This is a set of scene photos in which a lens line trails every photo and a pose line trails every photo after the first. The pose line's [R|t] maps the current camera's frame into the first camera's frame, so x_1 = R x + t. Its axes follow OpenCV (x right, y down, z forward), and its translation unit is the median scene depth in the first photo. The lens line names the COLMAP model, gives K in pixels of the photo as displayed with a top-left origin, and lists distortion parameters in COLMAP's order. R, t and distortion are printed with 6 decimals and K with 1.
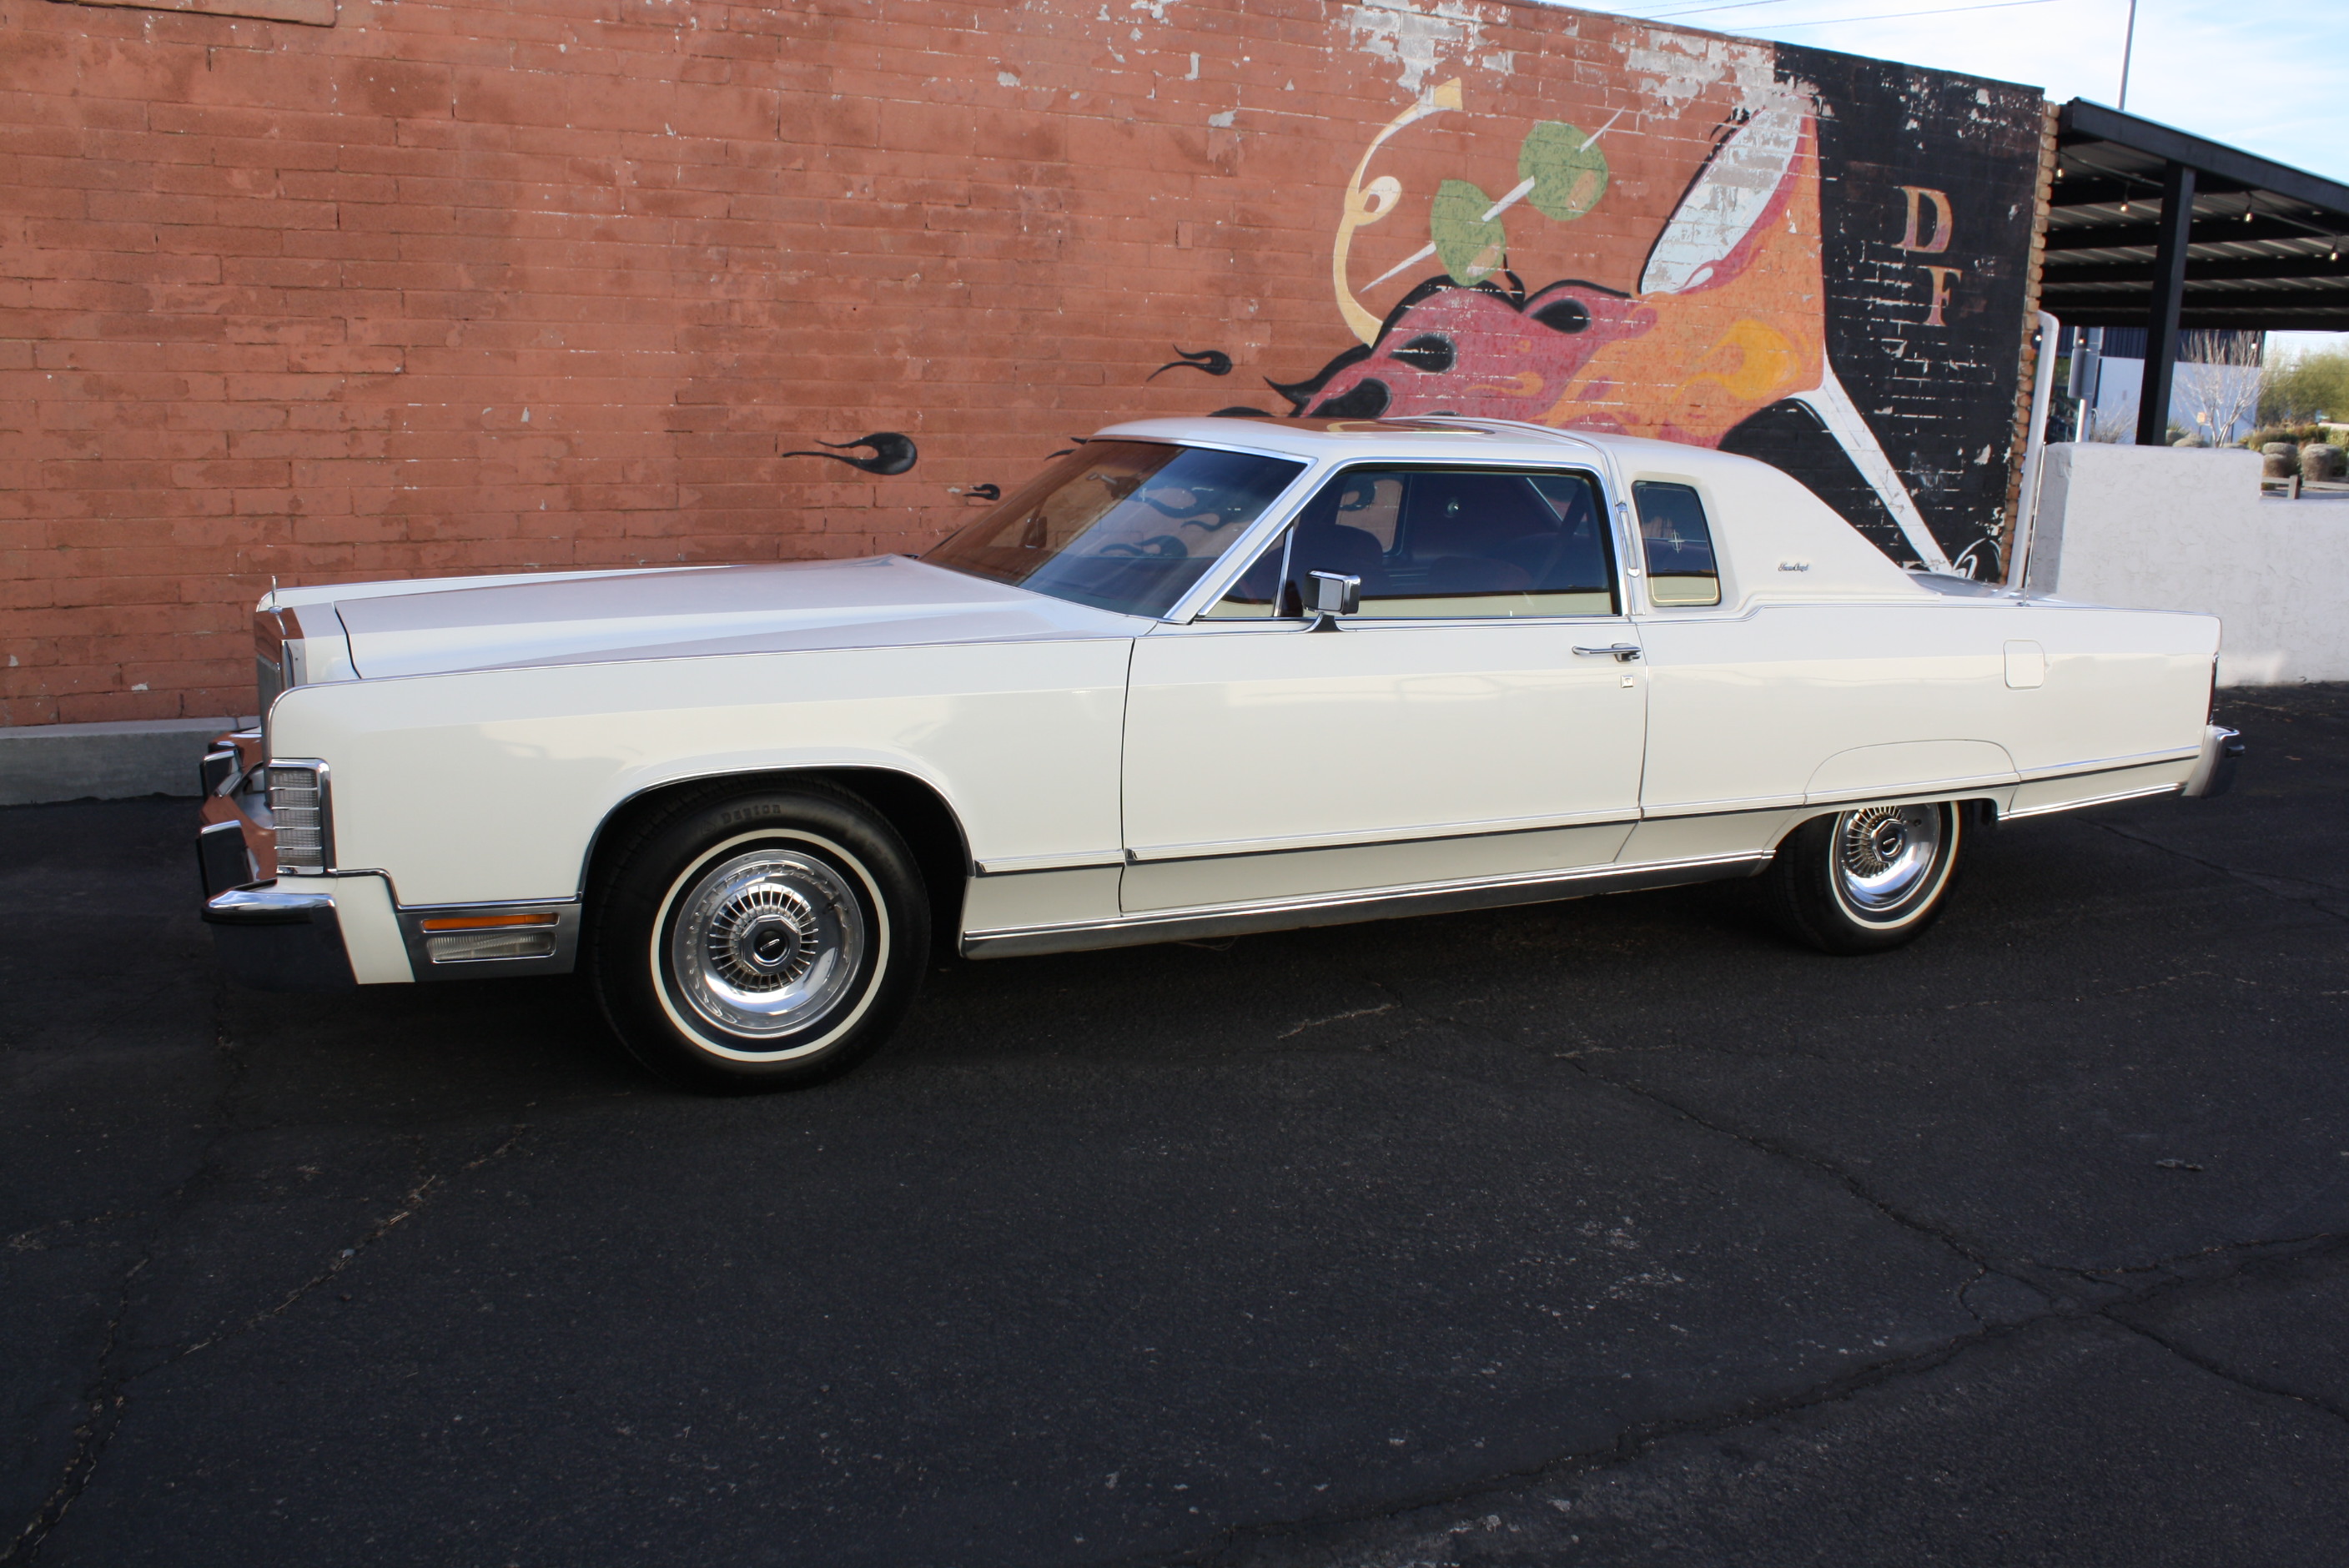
lens RADIAL K [[1990.1, 0, 1193.1], [0, 1990.1, 767.5], [0, 0, 1]] dist [-0.166747, 0.150809]
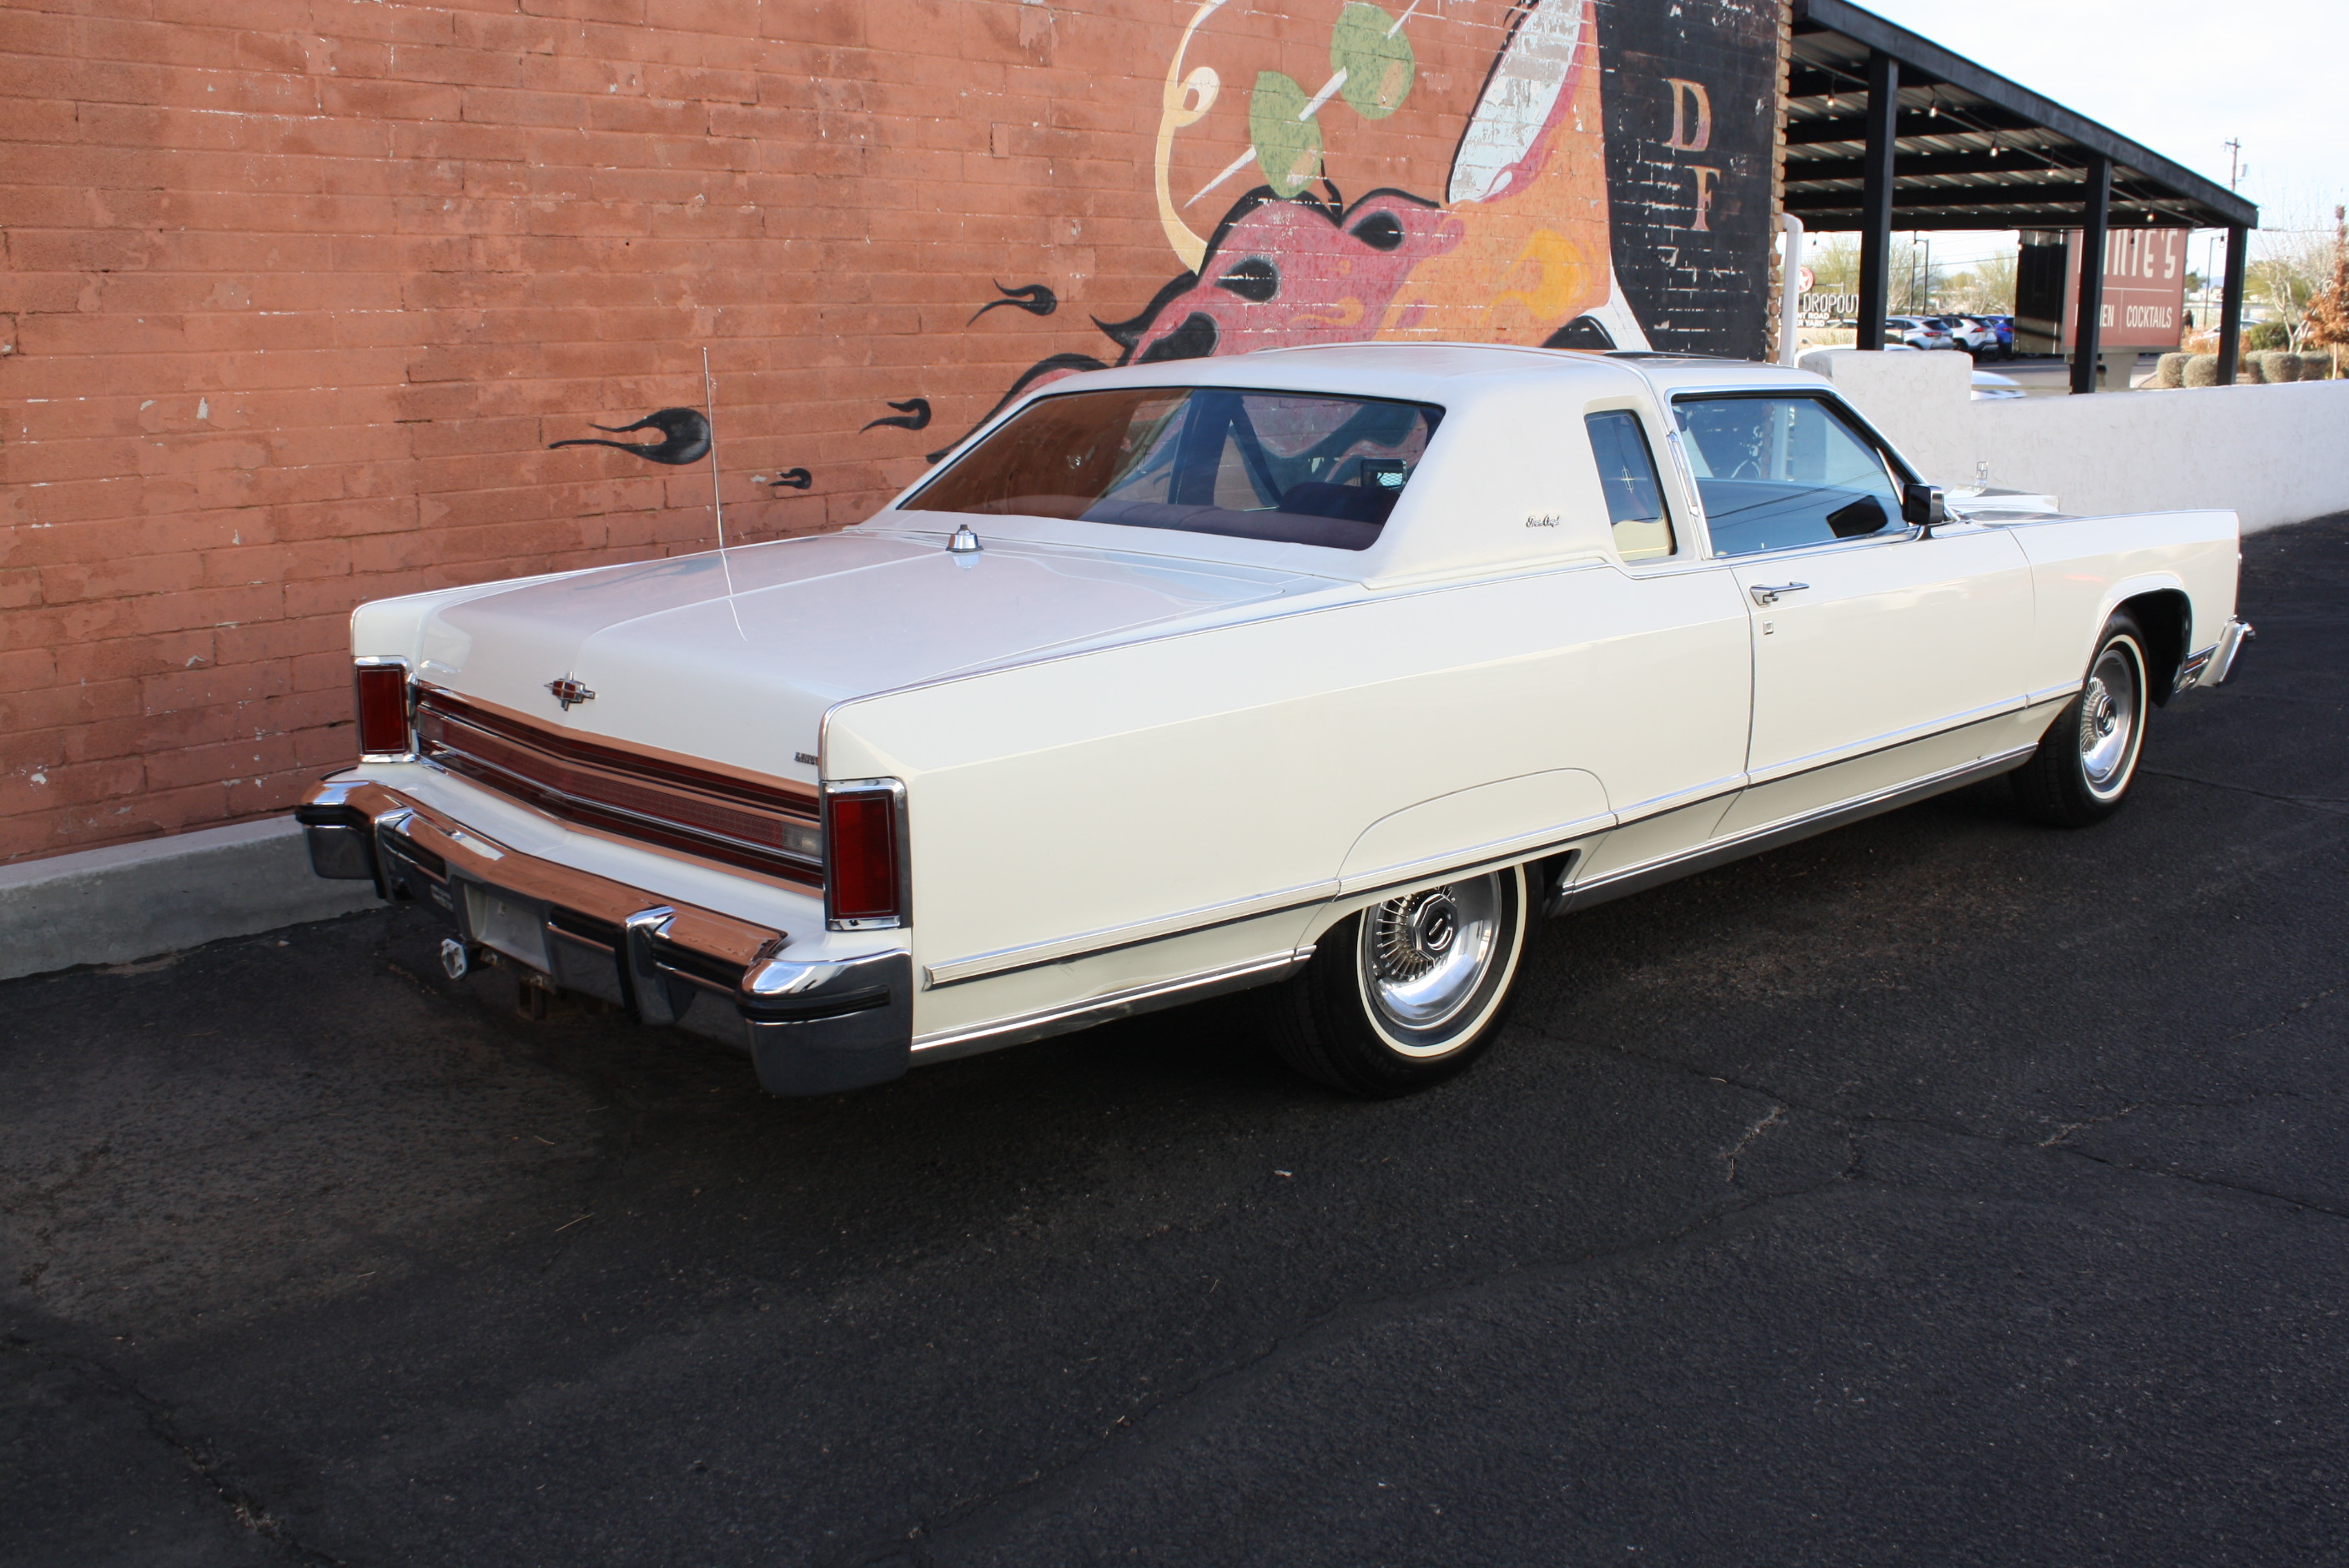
lens RADIAL K [[2102.2, 0, 1203.3], [0, 2102.2, 763.3], [0, 0, 1]] dist [-0.156890, 0.150871]
pose [[0.946558, -0.103127, 0.305602, -0.220675], [0.098943, 0.994665, 0.029193, -0.038486], [-0.306982, 0.002604, 0.951712, 0.187764]]
